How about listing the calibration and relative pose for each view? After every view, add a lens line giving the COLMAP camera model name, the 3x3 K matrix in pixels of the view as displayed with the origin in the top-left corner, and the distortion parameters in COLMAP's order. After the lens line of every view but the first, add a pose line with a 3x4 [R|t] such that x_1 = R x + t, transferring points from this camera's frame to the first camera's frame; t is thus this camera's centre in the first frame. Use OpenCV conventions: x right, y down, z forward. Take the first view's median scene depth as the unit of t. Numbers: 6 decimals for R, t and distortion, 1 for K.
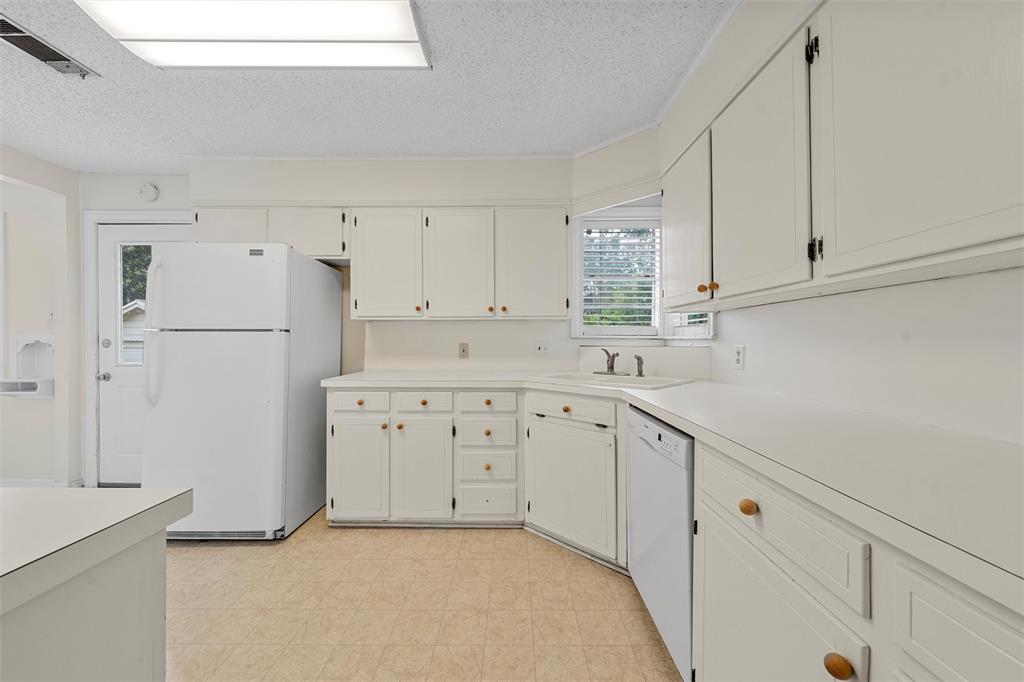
lens RADIAL K [[376.3, 0, 512.0], [0, 376.3, 341.0], [0, 0, 1]] dist [-0.000722, -0.000105]
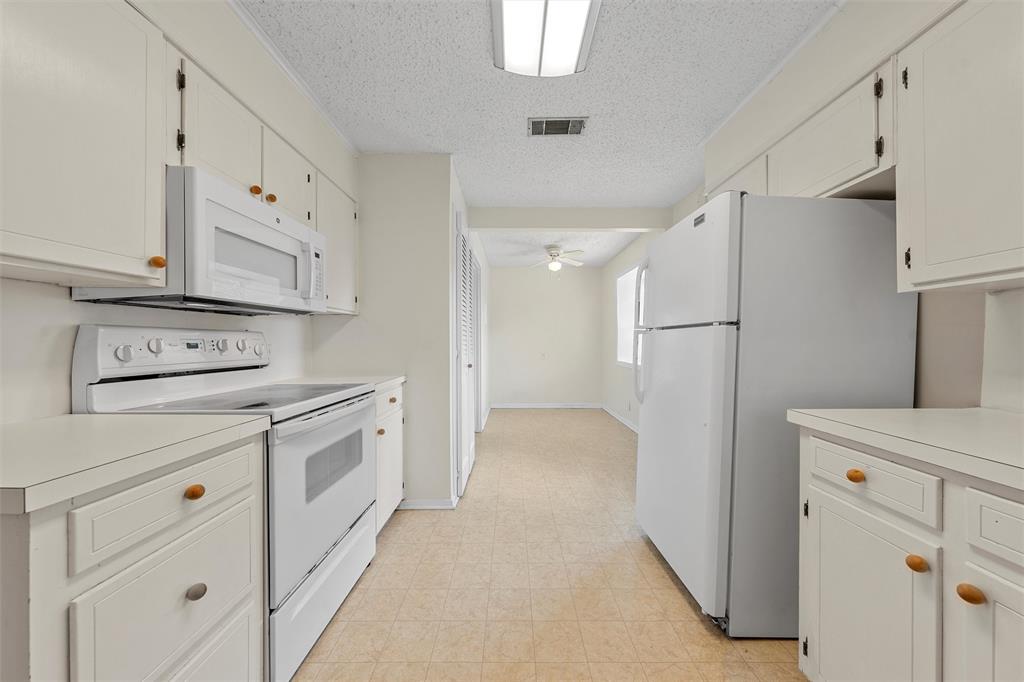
lens RADIAL K [[349.6, 0, 512.0], [0, 349.6, 341.0], [0, 0, 1]] dist [-0.000770, -0.000103]
pose [[-0.004916, -0.002285, -0.999985, 0.012677], [-0.003762, 0.999990, -0.002266, 0.005906], [0.999981, 0.003751, -0.004924, 0.594641]]
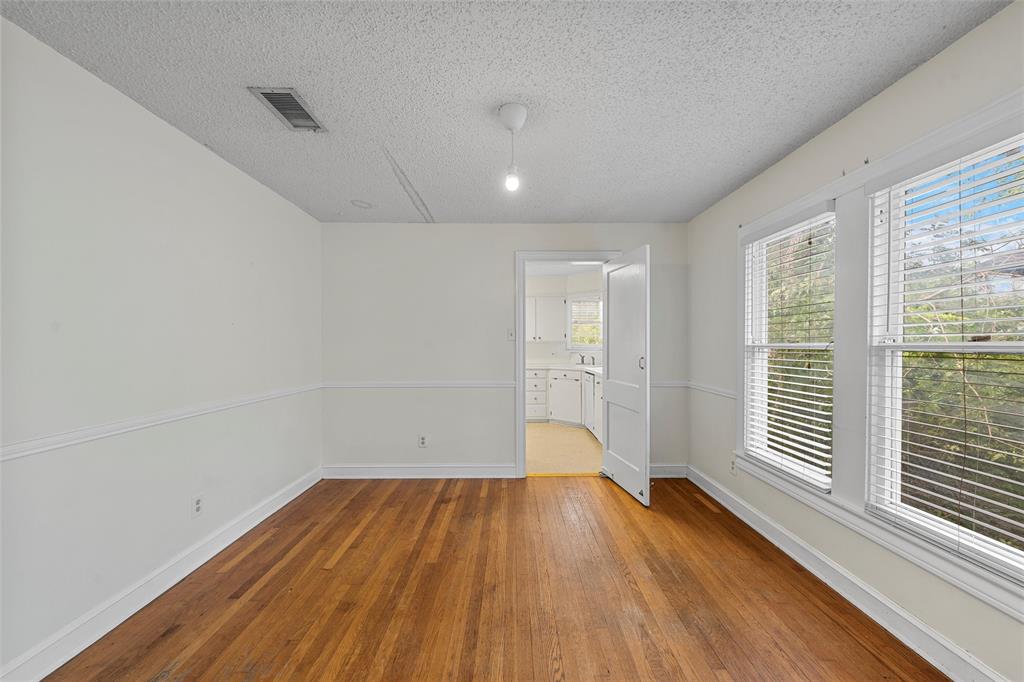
lens RADIAL K [[376.3, 0, 512.0], [0, 376.3, 341.0], [0, 0, 1]] dist [-0.000722, -0.000105]
pose [[0.999977, -0.000302, 0.006783, -0.284548], [0.000347, 0.999977, -0.006709, -0.062252], [-0.006781, 0.006711, 0.999954, -1.909585]]
